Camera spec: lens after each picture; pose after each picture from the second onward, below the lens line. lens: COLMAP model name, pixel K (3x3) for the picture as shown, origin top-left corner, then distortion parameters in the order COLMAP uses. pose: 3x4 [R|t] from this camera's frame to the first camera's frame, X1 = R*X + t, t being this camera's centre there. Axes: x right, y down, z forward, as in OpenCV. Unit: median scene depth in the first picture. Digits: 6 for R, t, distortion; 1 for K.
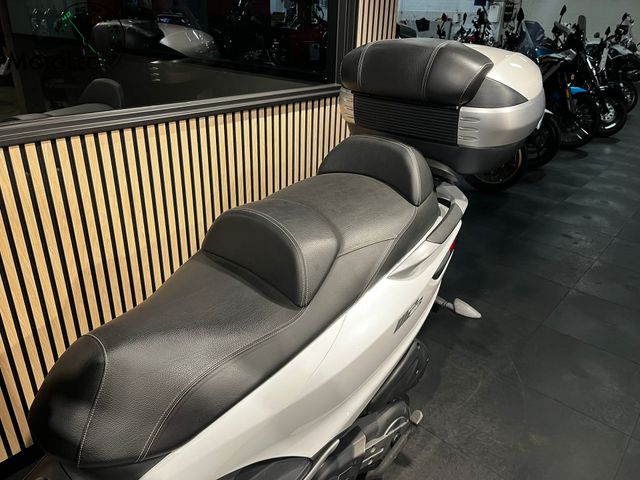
lens RADIAL K [[492.2, 0, 320.0], [0, 492.2, 240.0], [0, 0, 1]] dist [0.087297, -0.141406]
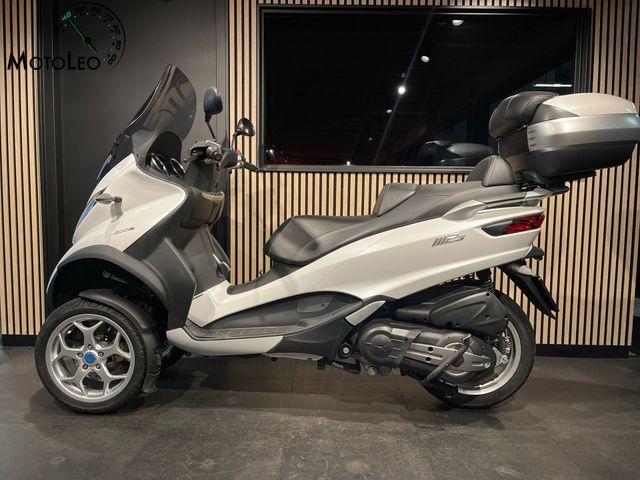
lens RADIAL K [[489.5, 0, 320.0], [0, 489.5, 240.0], [0, 0, 1]] dist [0.010935, -0.005326]
pose [[0.655487, 0.038243, -0.754237, 0.206805], [-0.312611, 0.922876, -0.224889, 0.120198], [0.687467, 0.383195, 0.616889, -0.044005]]
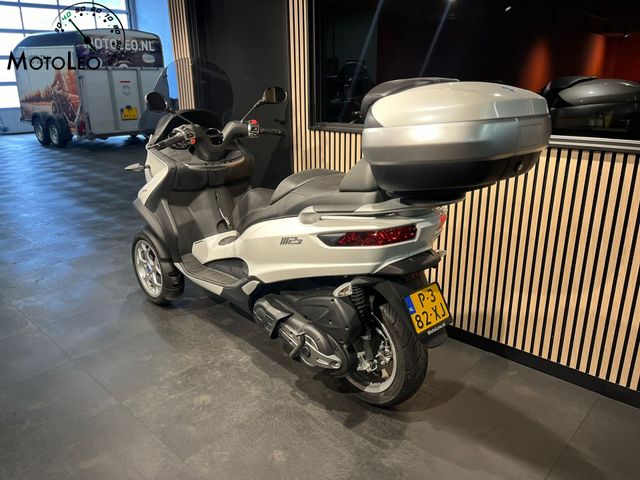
lens RADIAL K [[489.5, 0, 320.0], [0, 489.5, 240.0], [0, 0, 1]] dist [0.010935, -0.005326]
pose [[-0.043205, 0.279330, -0.959223, 0.324717], [-0.412364, 0.869533, 0.271786, -0.061836], [0.909994, 0.407291, 0.077618, 0.185411]]
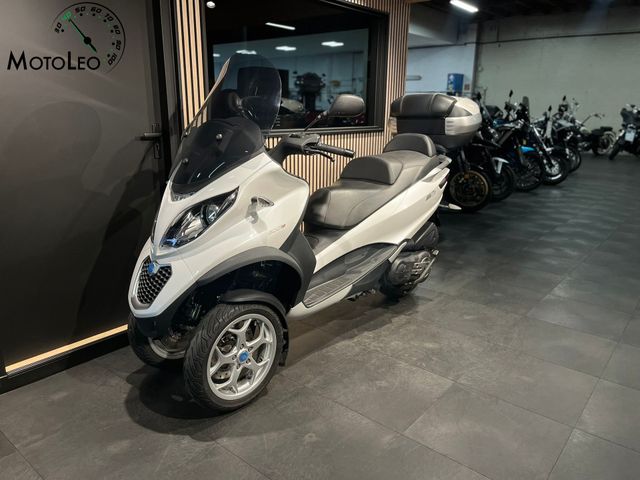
lens RADIAL K [[489.5, 0, 320.0], [0, 489.5, 240.0], [0, 0, 1]] dist [0.010935, -0.005326]
pose [[0.999365, -0.025853, 0.024507, -0.083626], [0.029560, 0.985761, -0.165536, 0.144961], [-0.019879, 0.166155, 0.985899, -0.258464]]
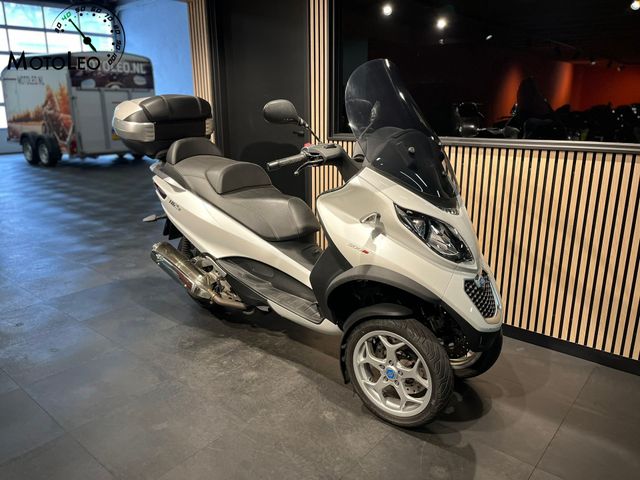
lens RADIAL K [[490.9, 0, 318.0], [0, 490.9, 242.4], [0, 0, 1]] dist [0.003430, 0.001587]
pose [[0.007046, 0.237511, -0.971359, 0.379571], [-0.417066, 0.883560, 0.213018, -0.030575], [0.908849, 0.403620, 0.105283, 0.147112]]
